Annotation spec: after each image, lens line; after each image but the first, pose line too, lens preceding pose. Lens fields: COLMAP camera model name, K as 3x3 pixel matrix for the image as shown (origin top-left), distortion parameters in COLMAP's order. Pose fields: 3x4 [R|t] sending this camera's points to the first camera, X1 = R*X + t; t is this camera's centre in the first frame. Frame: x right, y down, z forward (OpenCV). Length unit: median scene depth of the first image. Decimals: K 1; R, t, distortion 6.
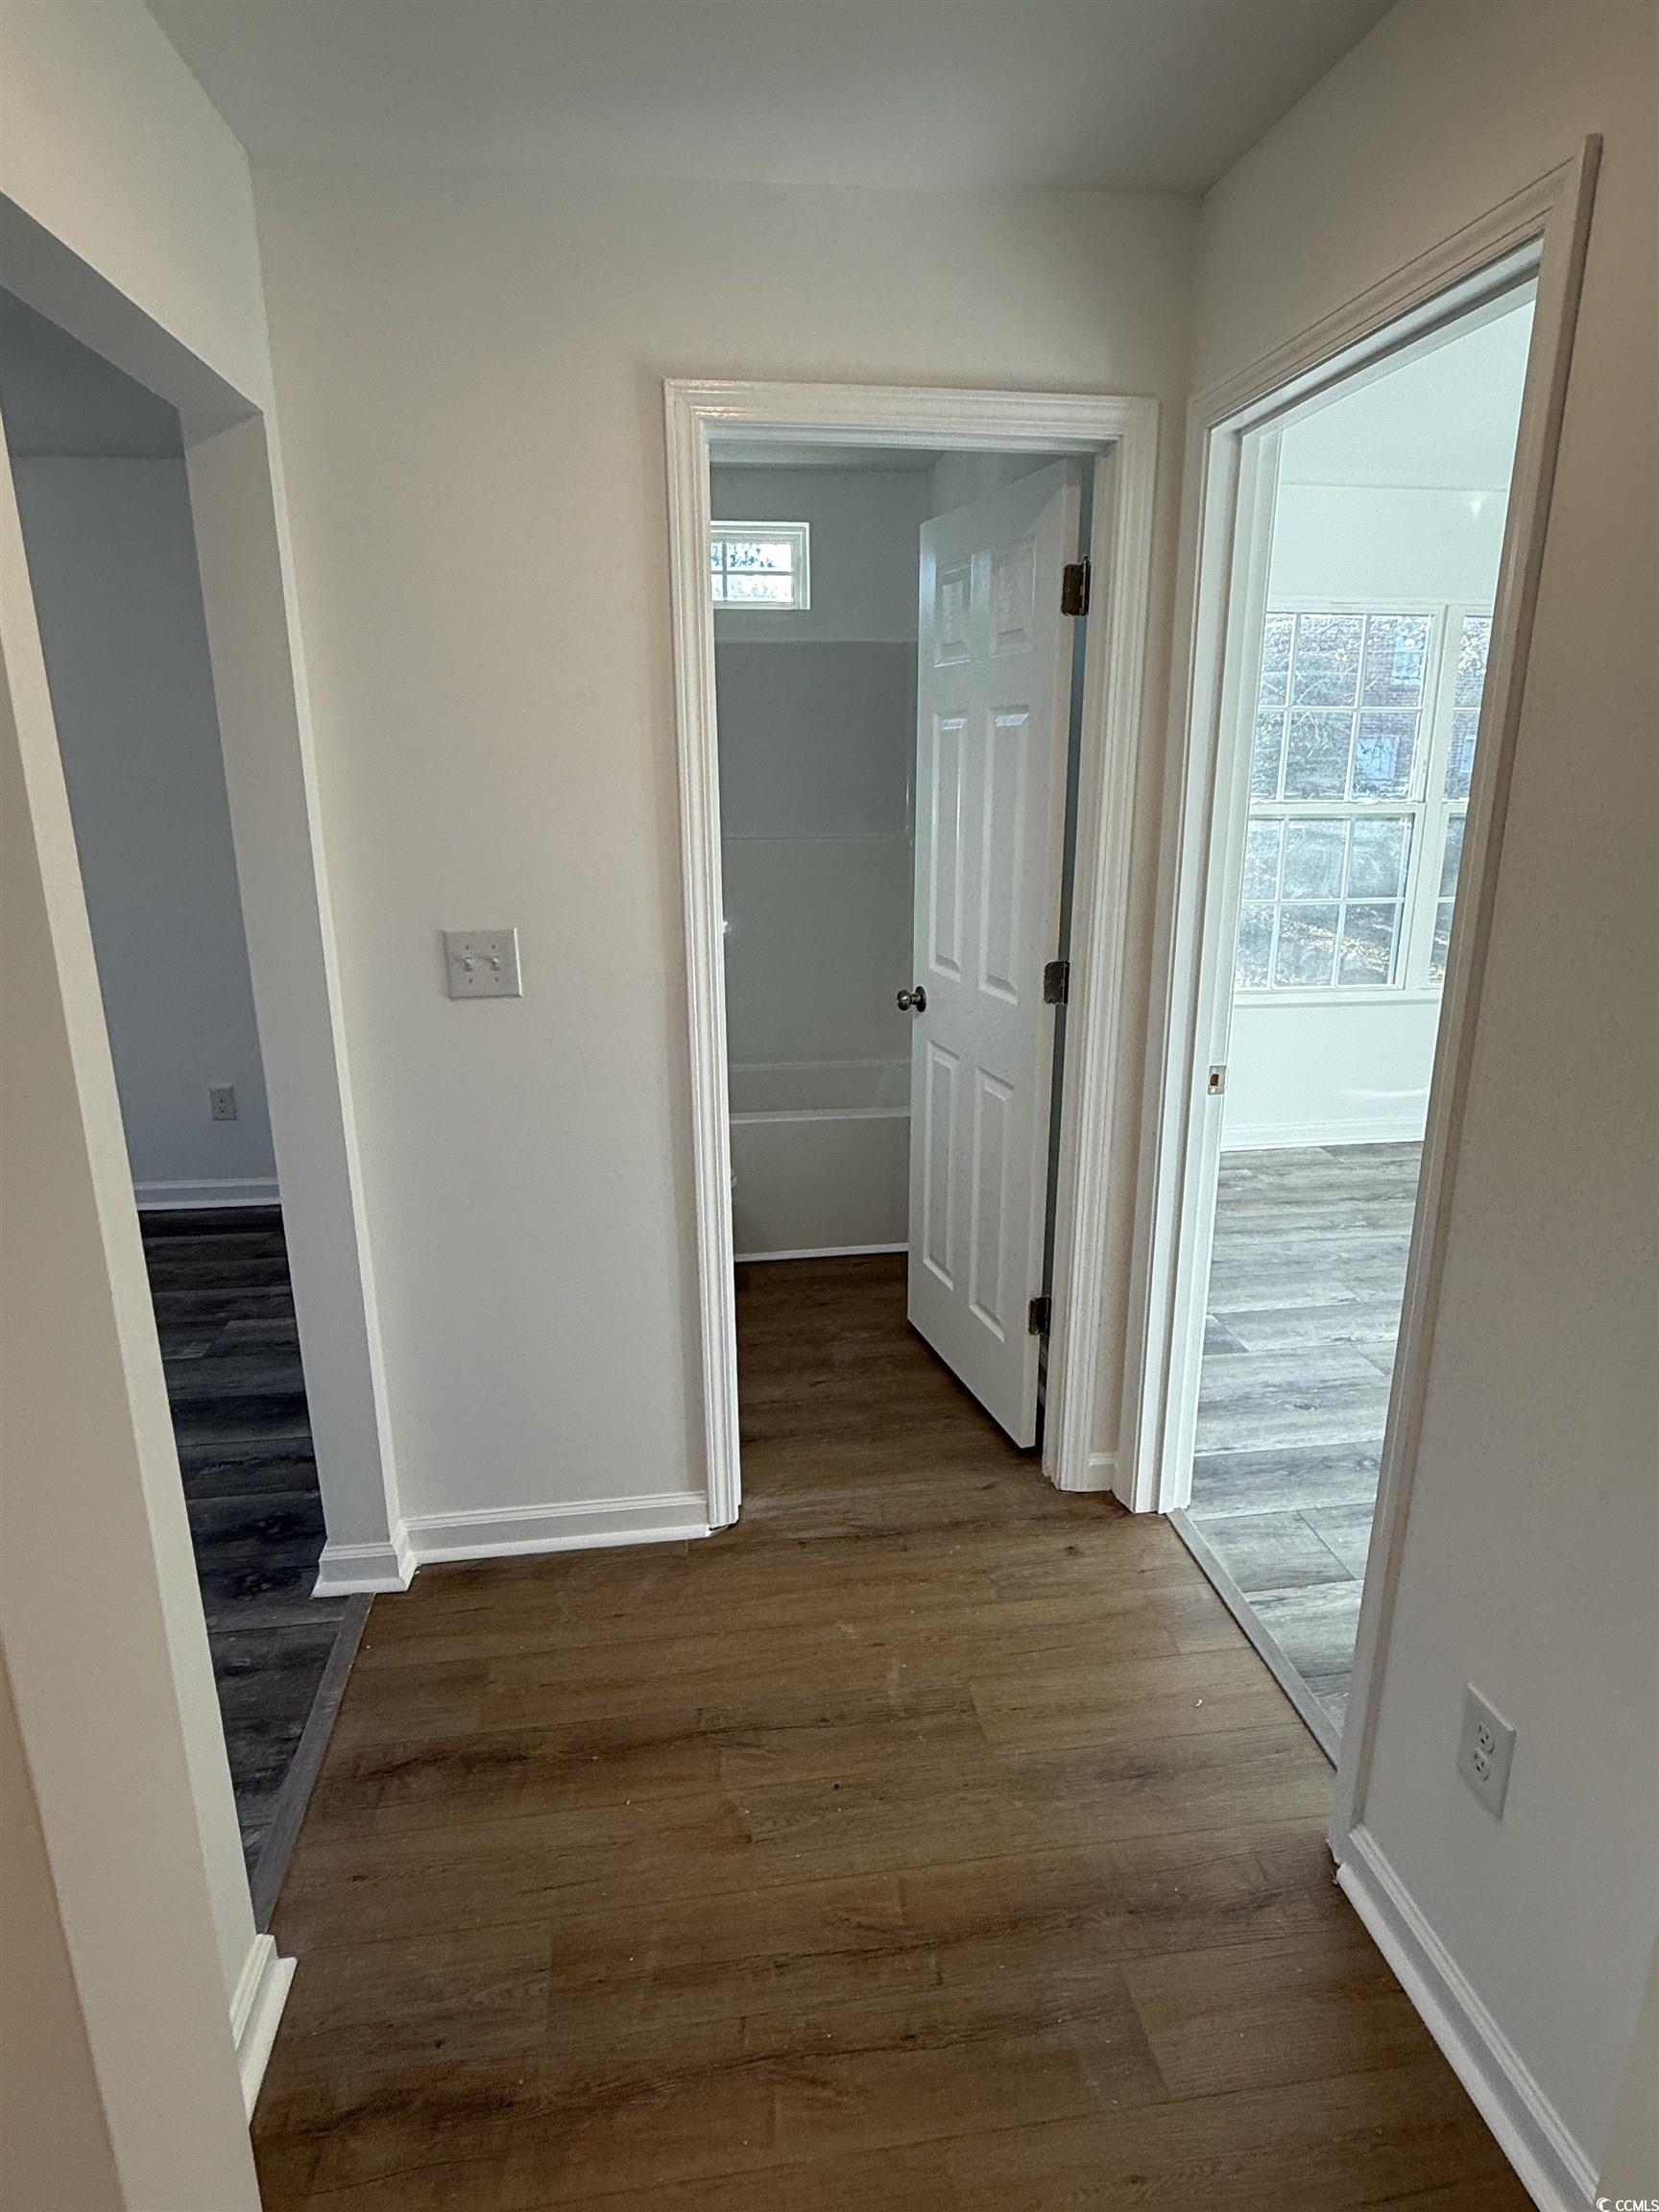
lens RADIAL K [[1239.5, 0, 822.0], [0, 1239.5, 1111.1], [0, 0, 1]] dist [-0.000784, 0.000040]
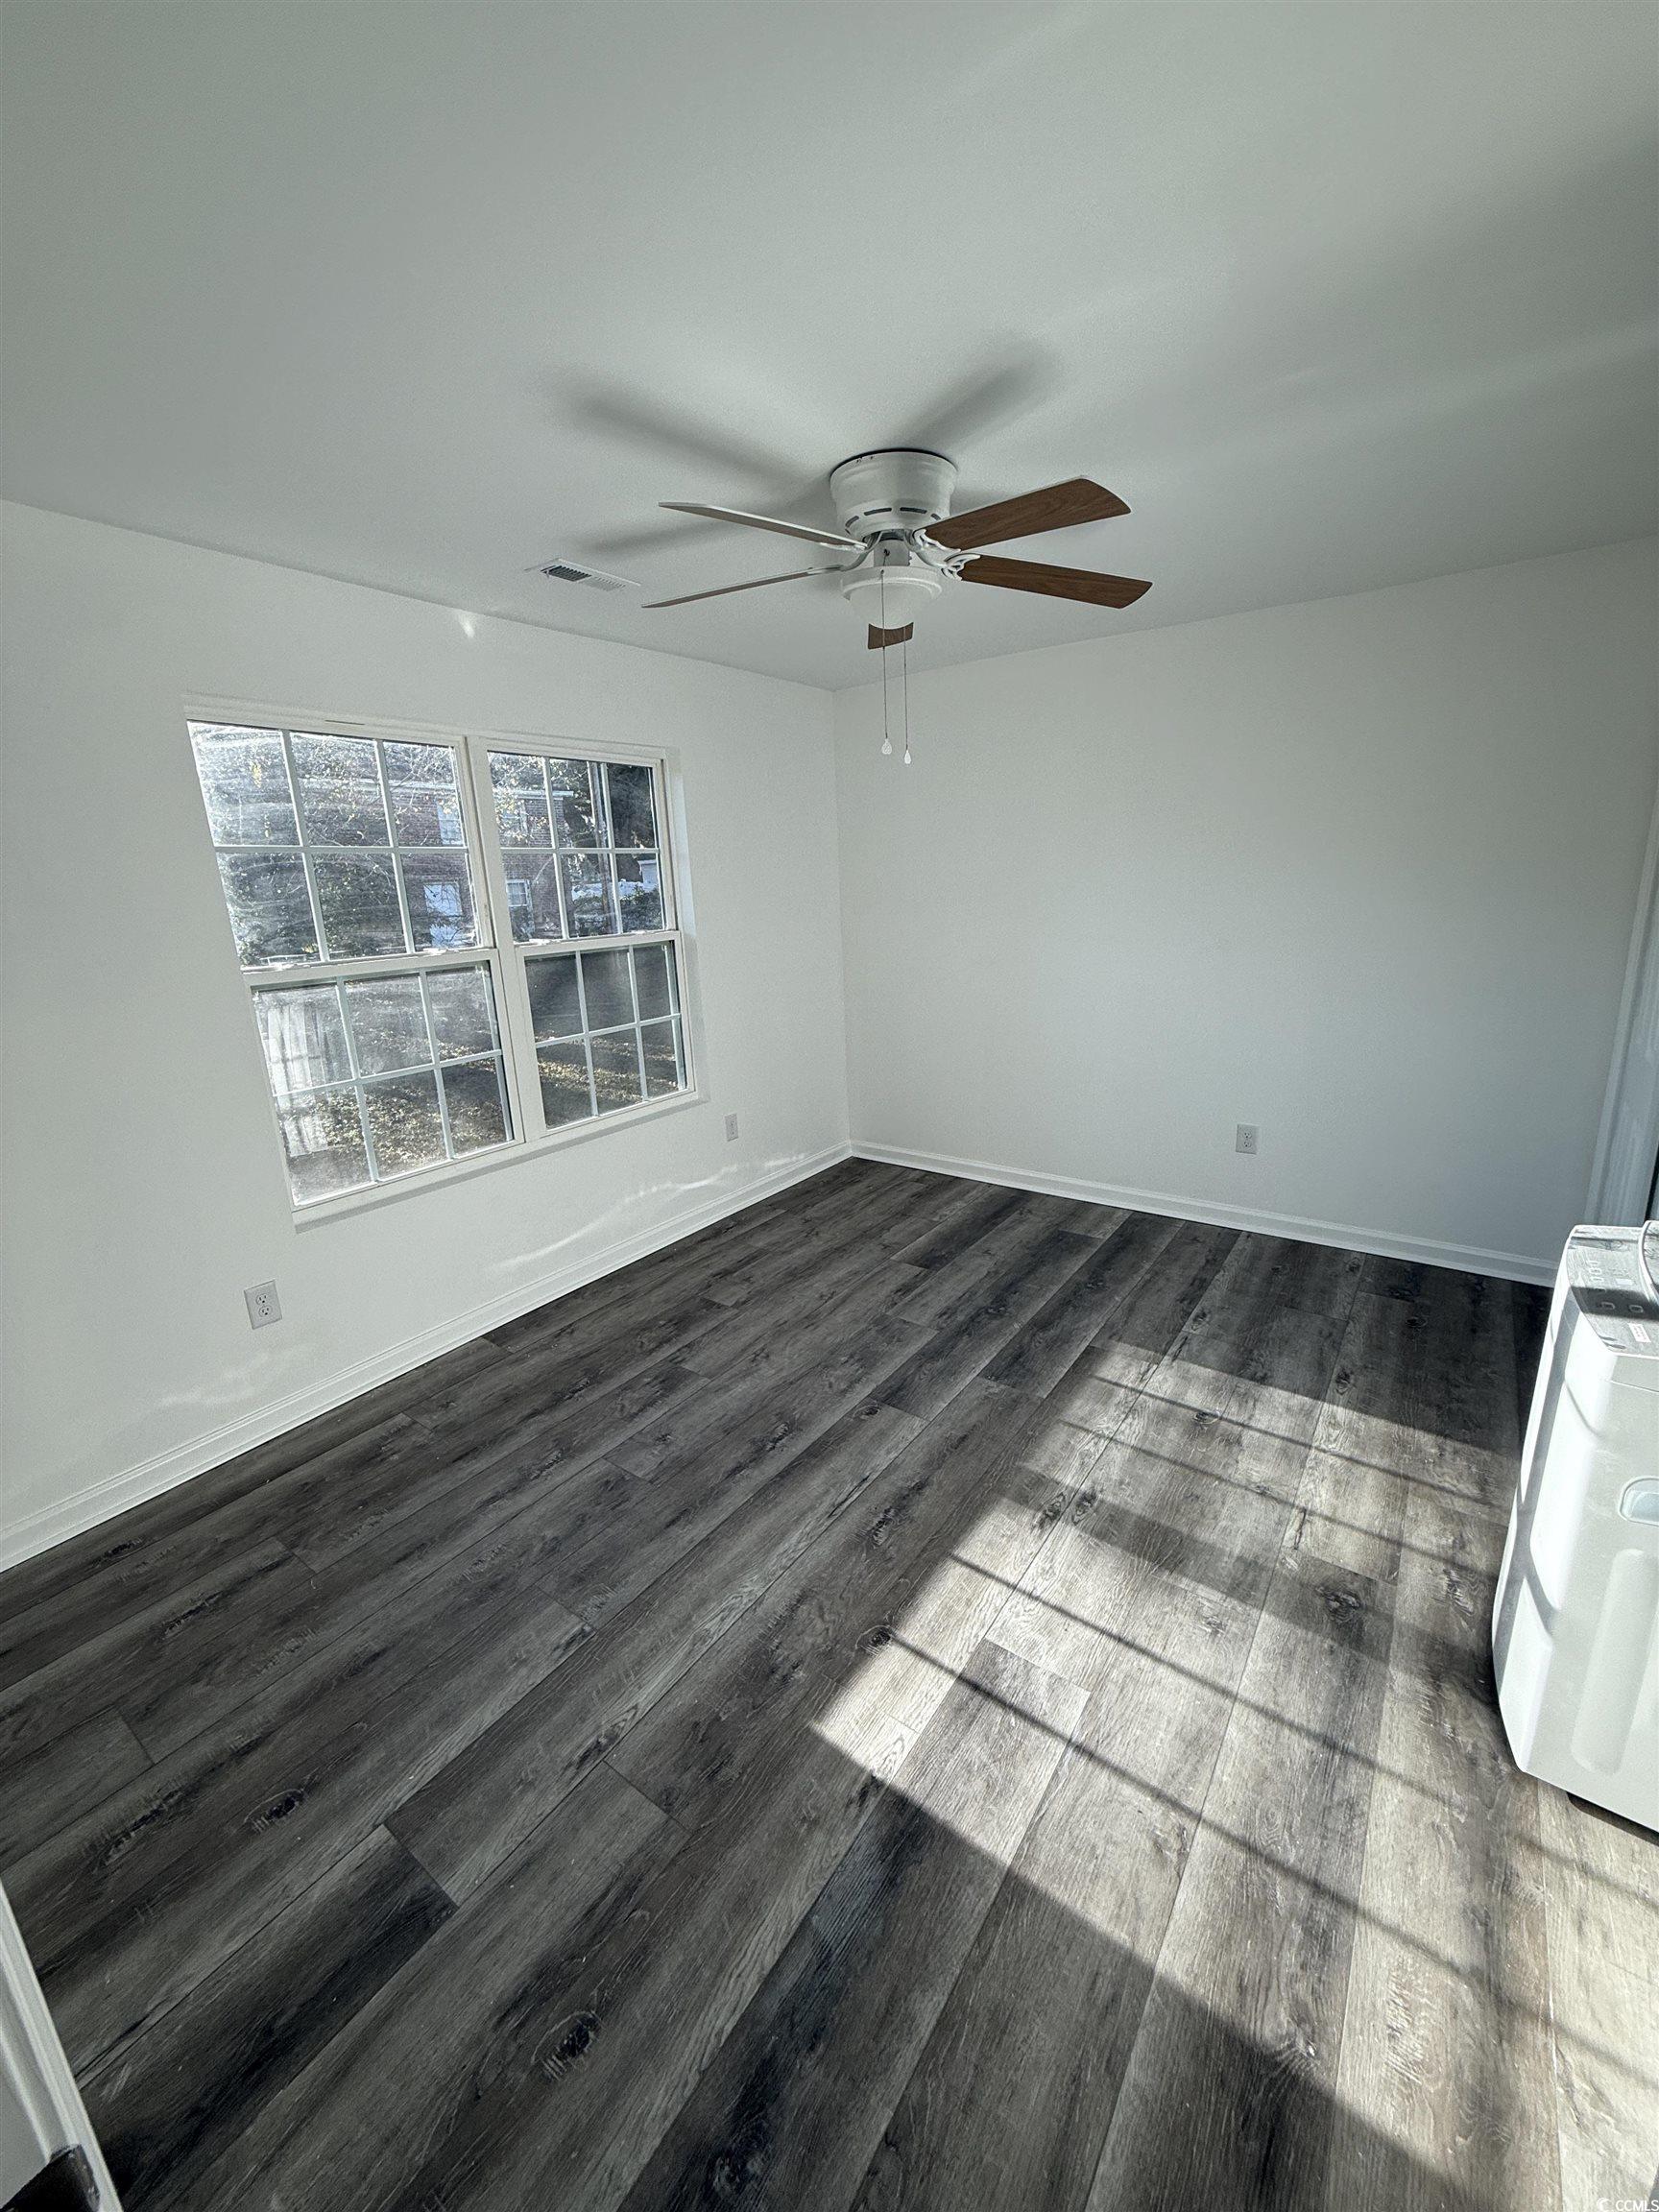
lens RADIAL K [[883.4, 0, 825.0], [0, 883.4, 1100.3], [0, 0, 1]] dist [-0.000200, 0.000398]
pose [[0.695559, -0.201483, 0.689639, 0.181760], [0.238657, 0.970163, 0.042734, -0.110013], [-0.677672, 0.134863, 0.722891, 0.377126]]
